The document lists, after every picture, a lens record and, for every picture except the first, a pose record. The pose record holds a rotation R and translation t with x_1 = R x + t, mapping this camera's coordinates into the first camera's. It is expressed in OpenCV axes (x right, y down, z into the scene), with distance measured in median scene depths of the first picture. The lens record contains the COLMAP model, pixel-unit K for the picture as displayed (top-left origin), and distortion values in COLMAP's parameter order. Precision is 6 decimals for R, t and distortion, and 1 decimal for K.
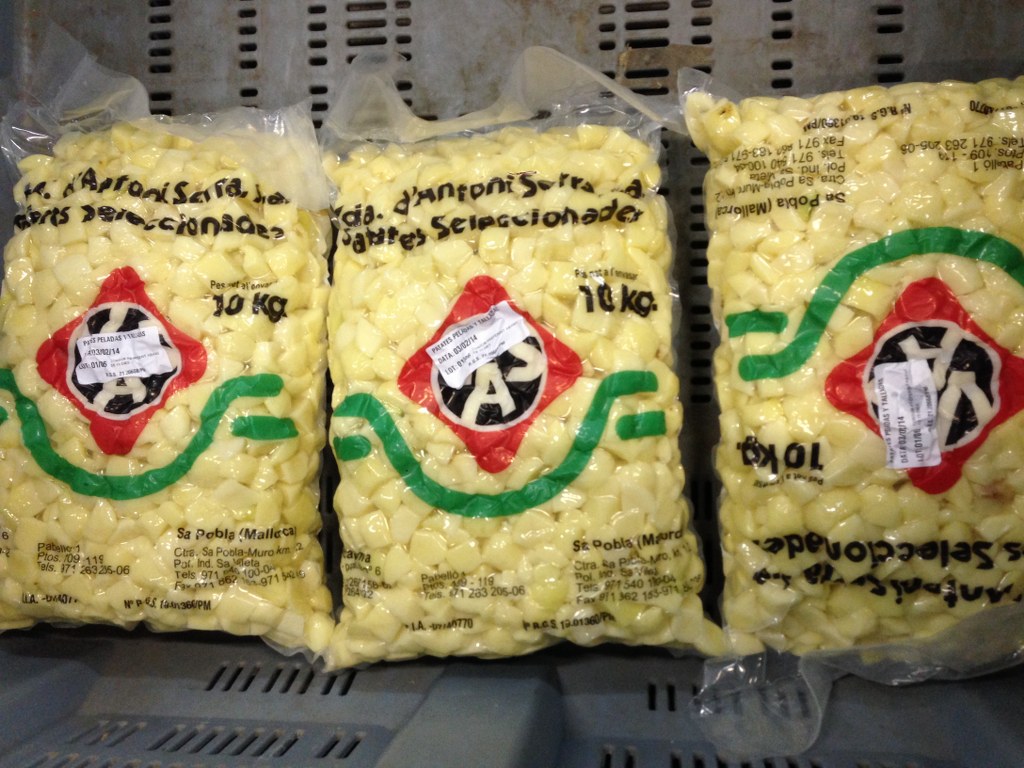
lens RADIAL K [[941.3, 0, 488.4], [0, 941.3, 381.4], [0, 0, 1]] dist [0.126334, -0.231740]
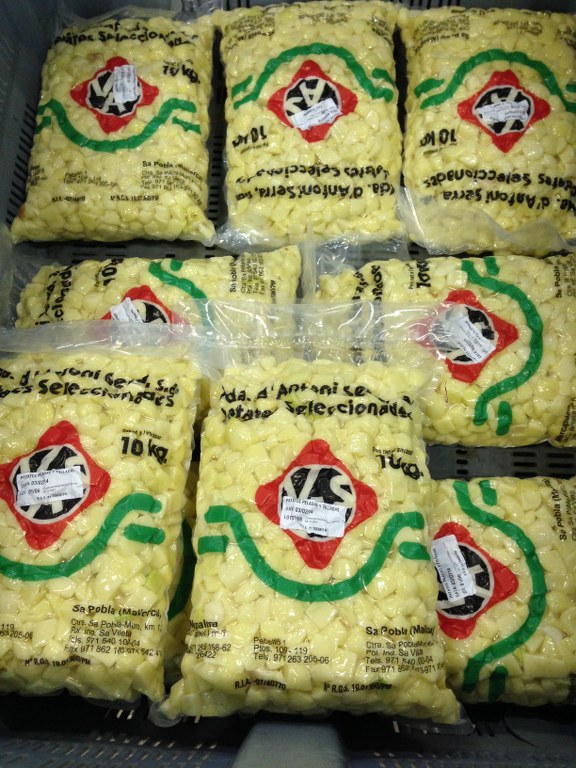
lens RADIAL K [[706.0, 0, 288.0], [0, 706.0, 384.0], [0, 0, 1]] dist [0.126334, -0.231740]
pose [[-0.983562, 0.019411, 0.179527, -0.216039], [0.037406, -0.950739, 0.307728, -1.071179], [0.176657, 0.309385, 0.934384, -0.281969]]
